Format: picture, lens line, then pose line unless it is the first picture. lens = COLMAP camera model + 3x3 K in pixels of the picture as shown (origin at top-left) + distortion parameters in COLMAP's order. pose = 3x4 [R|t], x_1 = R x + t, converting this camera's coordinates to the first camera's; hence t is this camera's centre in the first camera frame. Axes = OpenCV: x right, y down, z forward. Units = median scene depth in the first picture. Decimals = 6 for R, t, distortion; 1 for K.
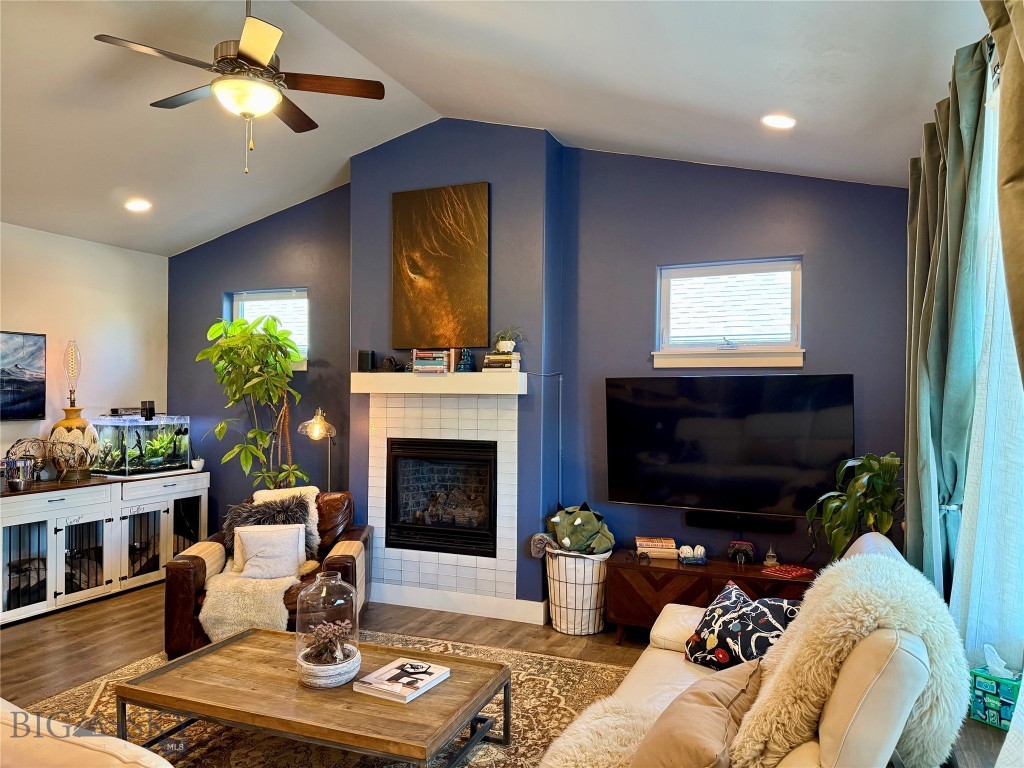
lens RADIAL K [[738.5, 0, 512.0], [0, 738.5, 384.0], [0, 0, 1]] dist [0.002053, -0.001118]
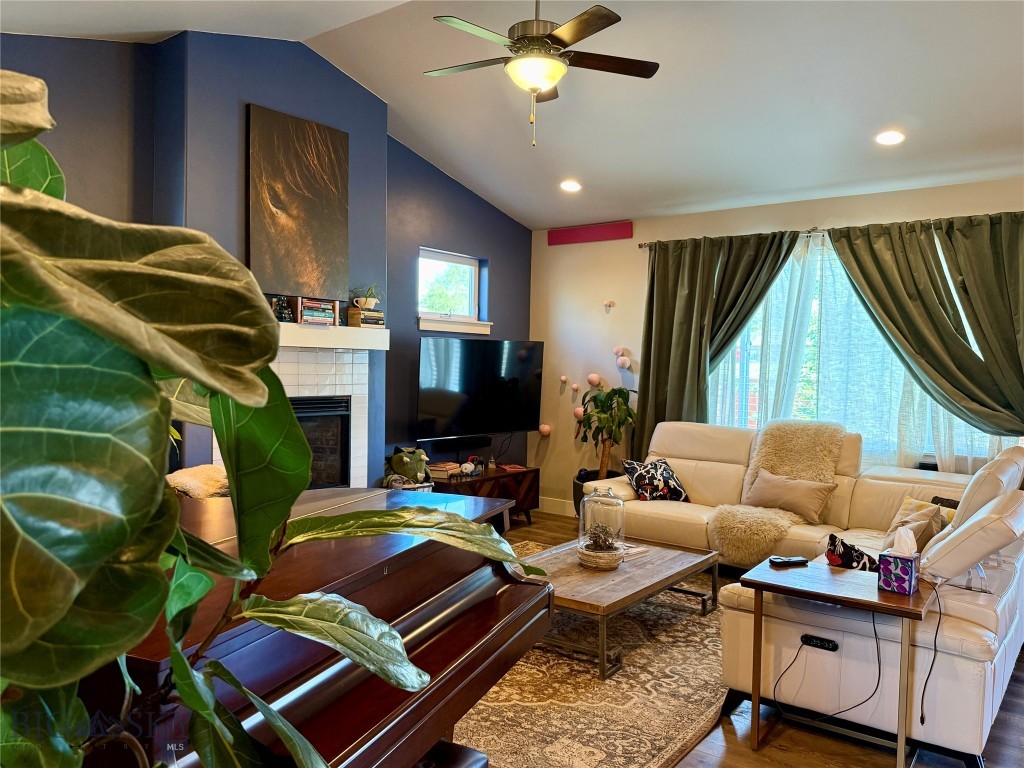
lens RADIAL K [[791.7, 0, 512.0], [0, 791.7, 384.0], [0, 0, 1]] dist [0.130741, -0.239241]
pose [[0.273358, -0.026470, 0.961548, -0.976593], [-0.031274, 0.998848, 0.036388, 0.014396], [-0.961404, -0.040019, 0.272215, 0.476364]]
